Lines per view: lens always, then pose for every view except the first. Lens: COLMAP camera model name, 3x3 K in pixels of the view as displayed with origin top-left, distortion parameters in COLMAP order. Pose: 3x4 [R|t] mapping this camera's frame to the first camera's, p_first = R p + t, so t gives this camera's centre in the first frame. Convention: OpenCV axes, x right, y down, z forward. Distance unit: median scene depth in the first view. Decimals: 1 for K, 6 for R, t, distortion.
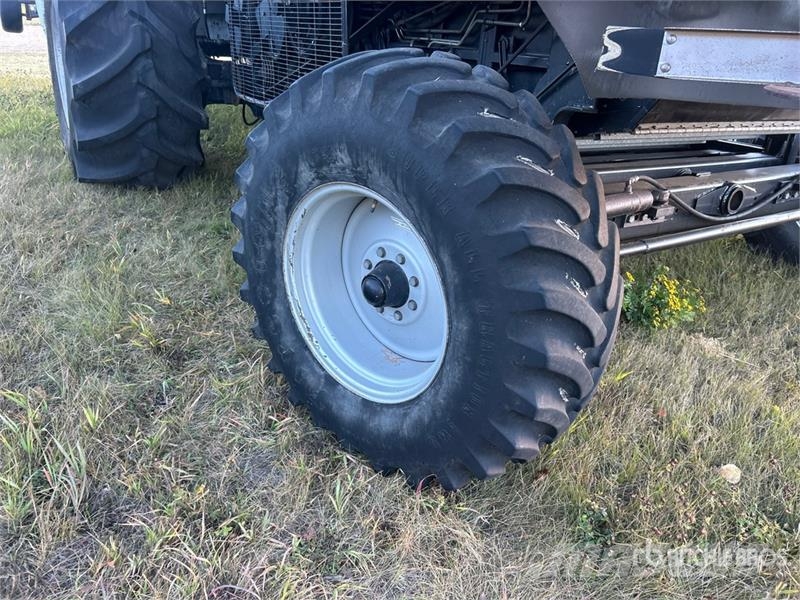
lens RADIAL K [[596.0, 0, 401.9], [0, 596.0, 301.0], [0, 0, 1]] dist [0.052380, -0.061186]
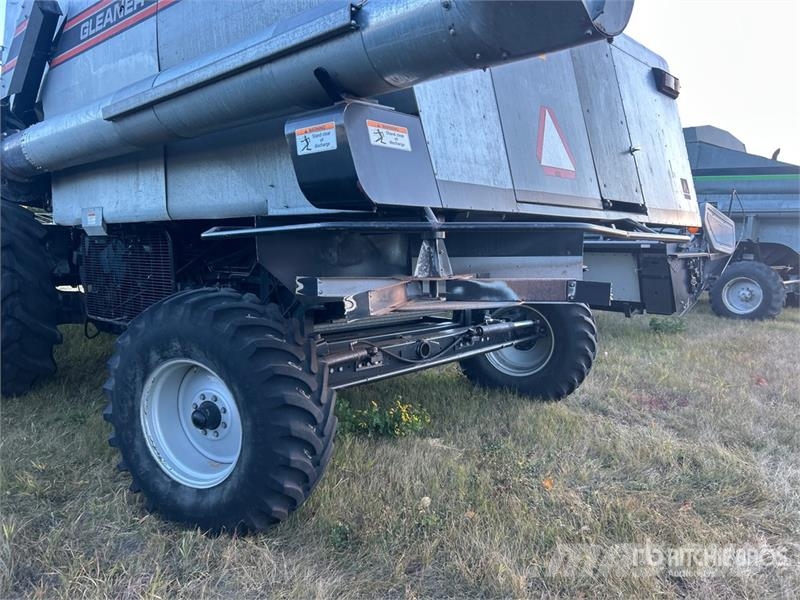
lens RADIAL K [[596.0, 0, 401.9], [0, 596.0, 301.0], [0, 0, 1]] dist [0.052380, -0.061186]
pose [[0.958853, -0.084725, 0.270966, 0.070106], [0.164207, 0.944093, -0.285874, 0.241973], [-0.231596, 0.318606, 0.919159, -0.800891]]
